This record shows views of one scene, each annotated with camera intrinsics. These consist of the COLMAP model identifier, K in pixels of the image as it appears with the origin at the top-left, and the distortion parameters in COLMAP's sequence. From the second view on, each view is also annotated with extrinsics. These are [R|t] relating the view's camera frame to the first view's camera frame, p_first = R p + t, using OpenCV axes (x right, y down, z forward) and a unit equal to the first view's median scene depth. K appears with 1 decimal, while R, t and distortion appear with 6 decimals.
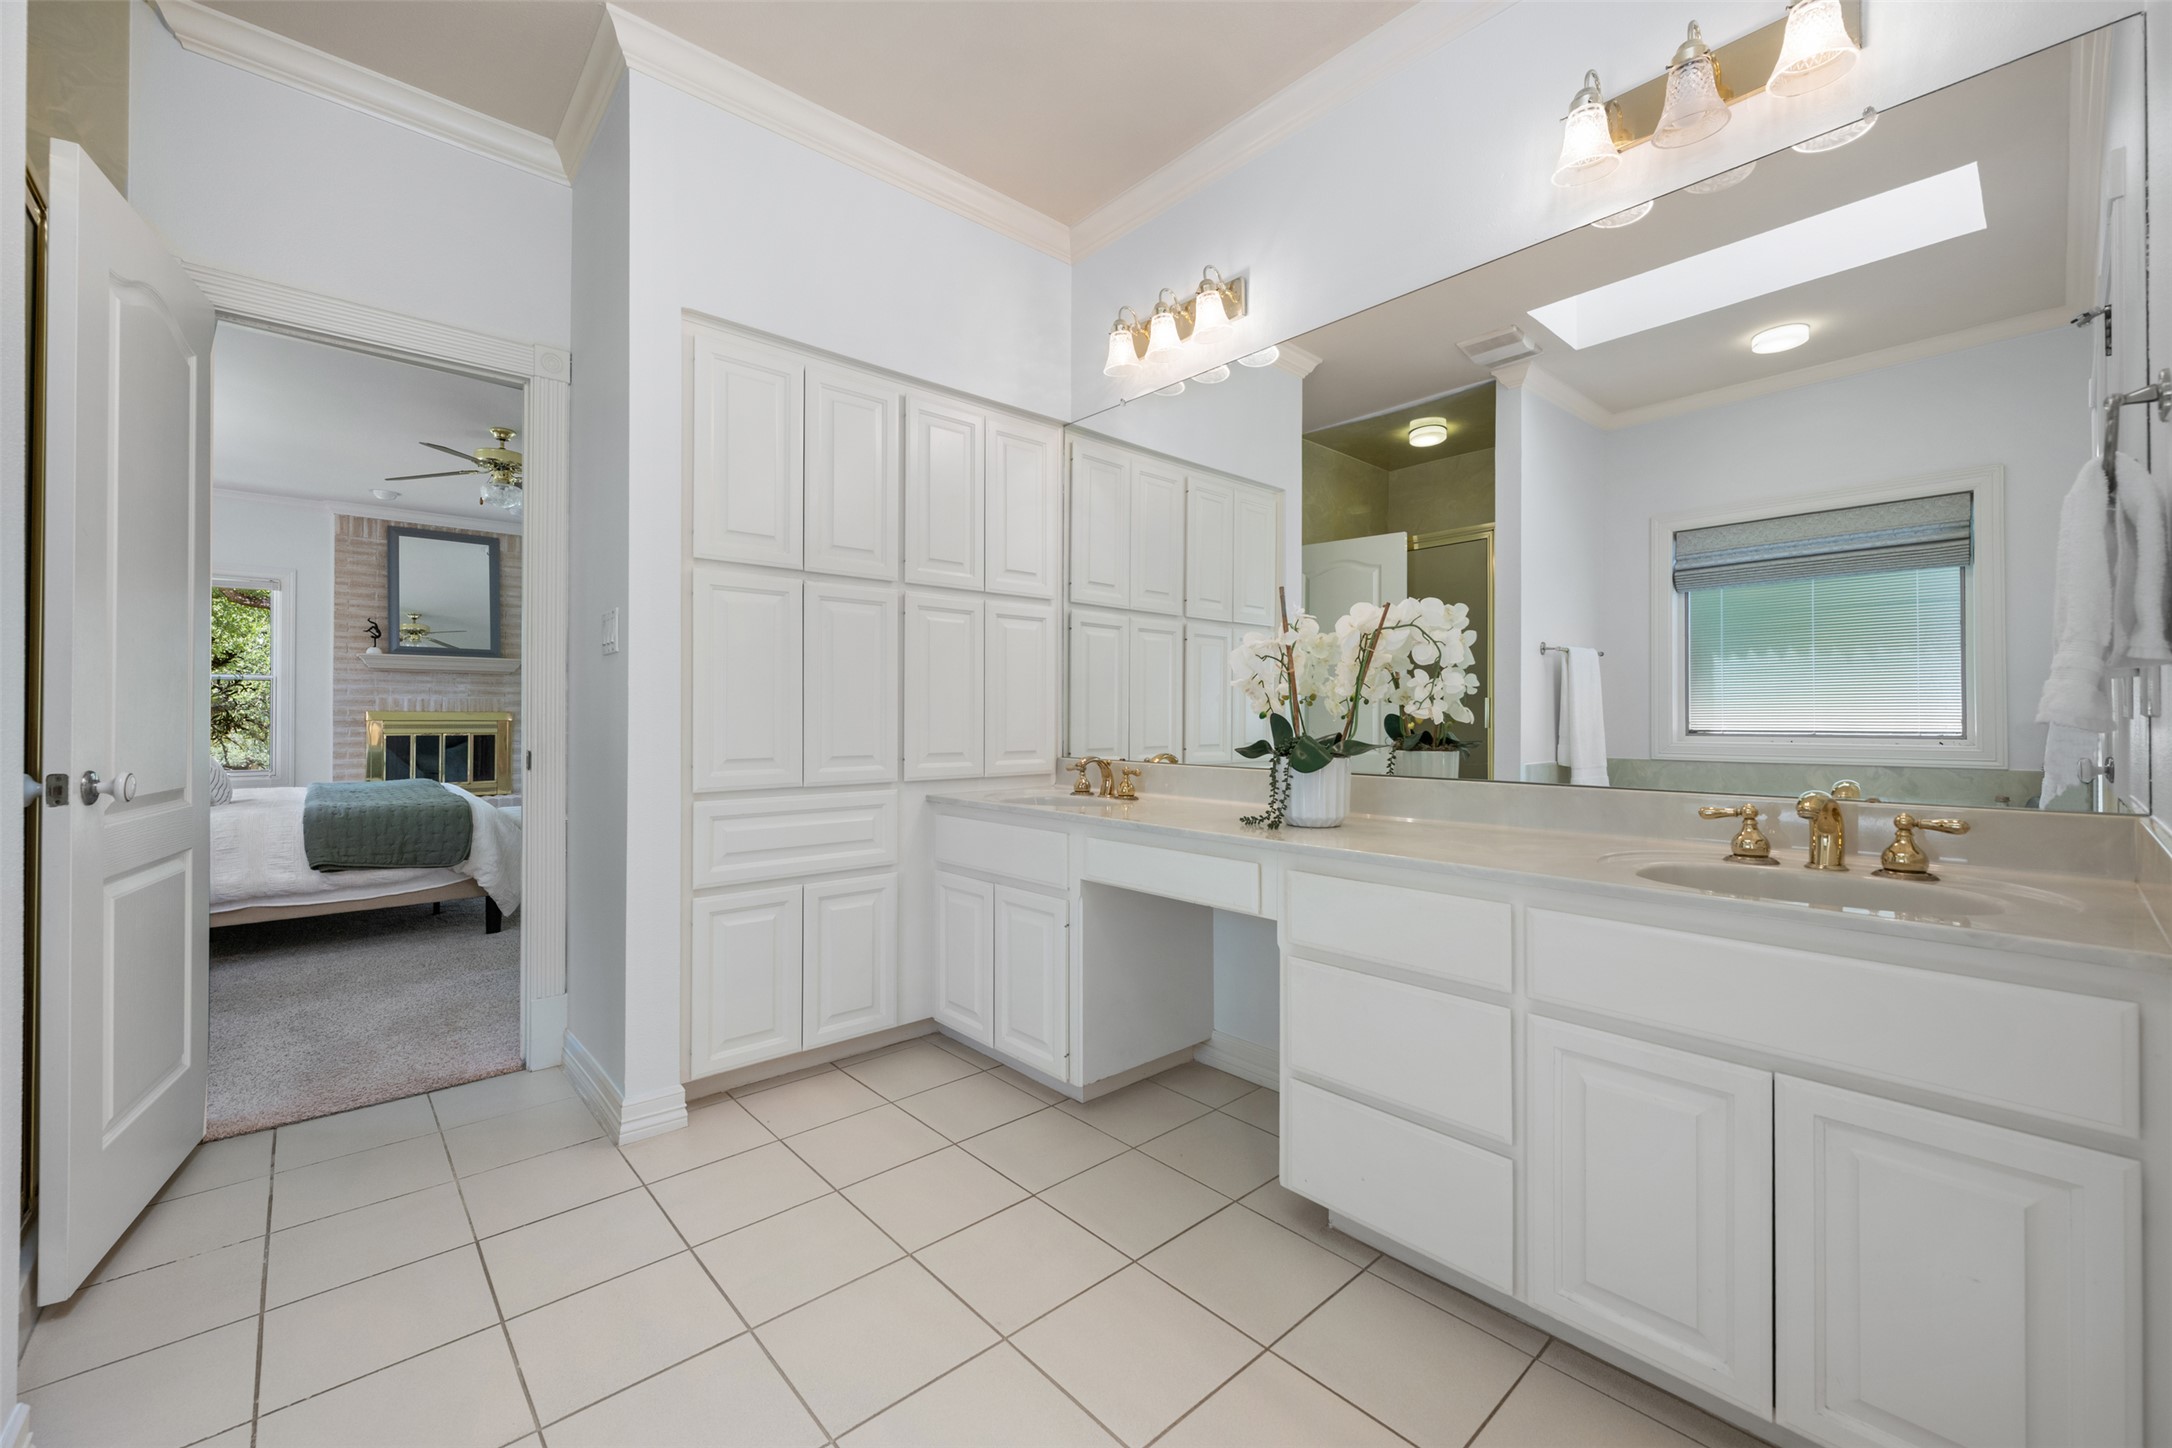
lens RADIAL K [[864.2, 0, 1077.0], [0, 864.2, 708.8], [0, 0, 1]] dist [-0.003948, -0.000158]
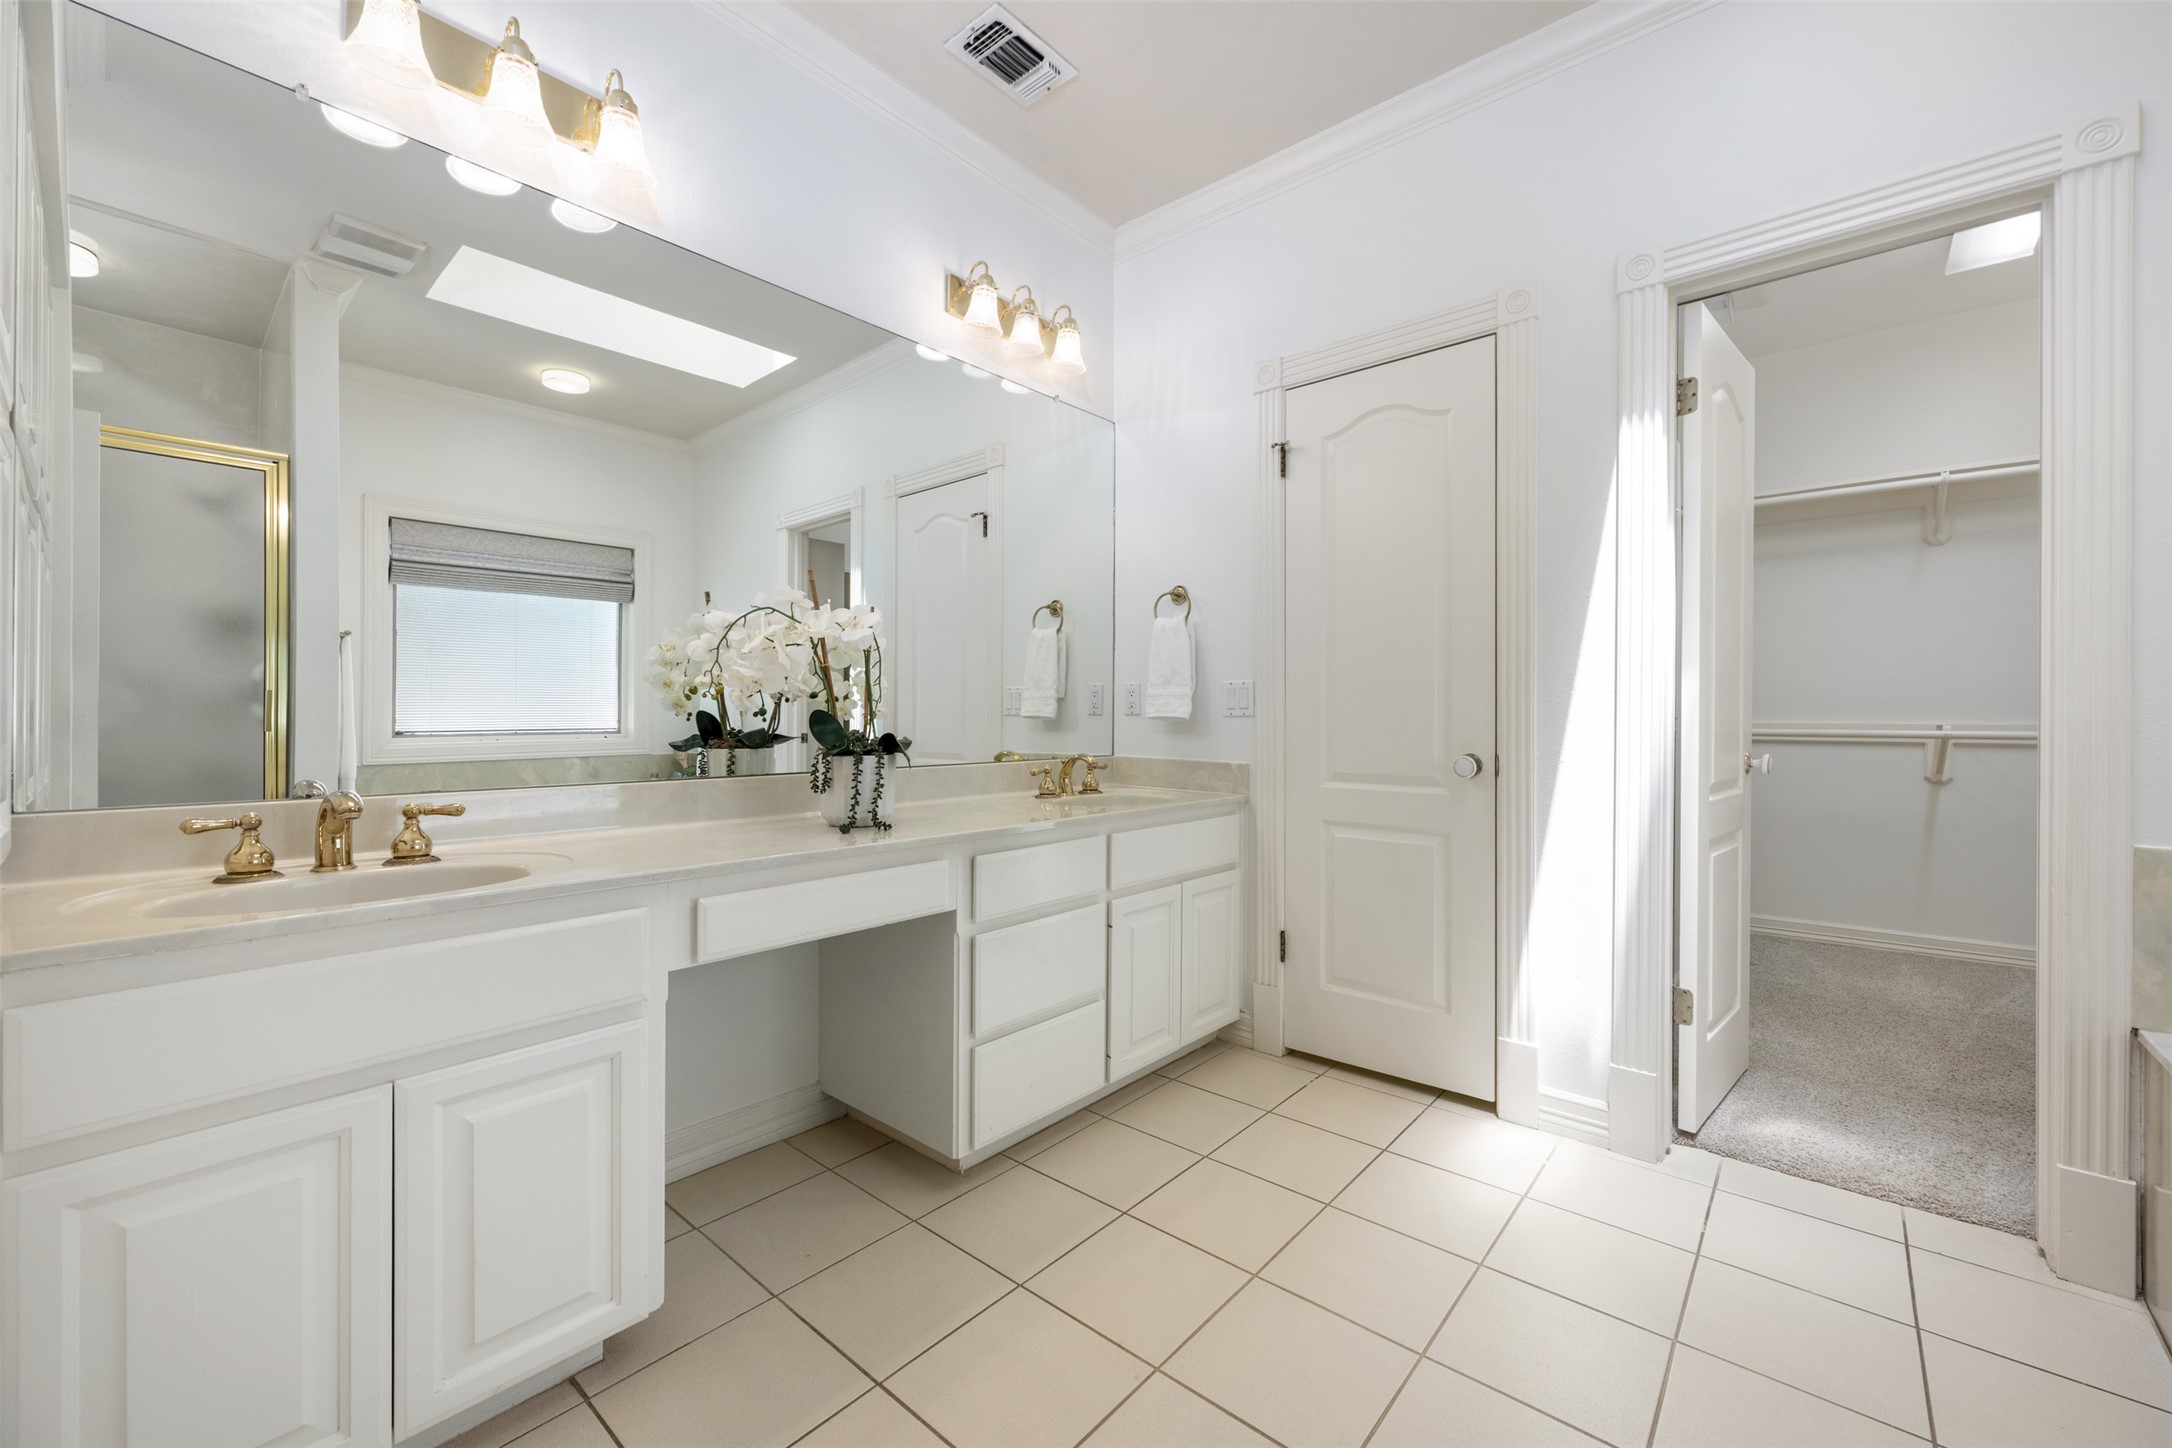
lens RADIAL K [[864.2, 0, 1076.8], [0, 864.2, 724.9], [0, 0, 1]] dist [-0.003948, -0.000158]
pose [[-0.121709, -0.008710, 0.992528, -0.351812], [-0.007105, 0.999944, 0.007904, 0.006102], [-0.992540, -0.006090, -0.121764, 0.423522]]
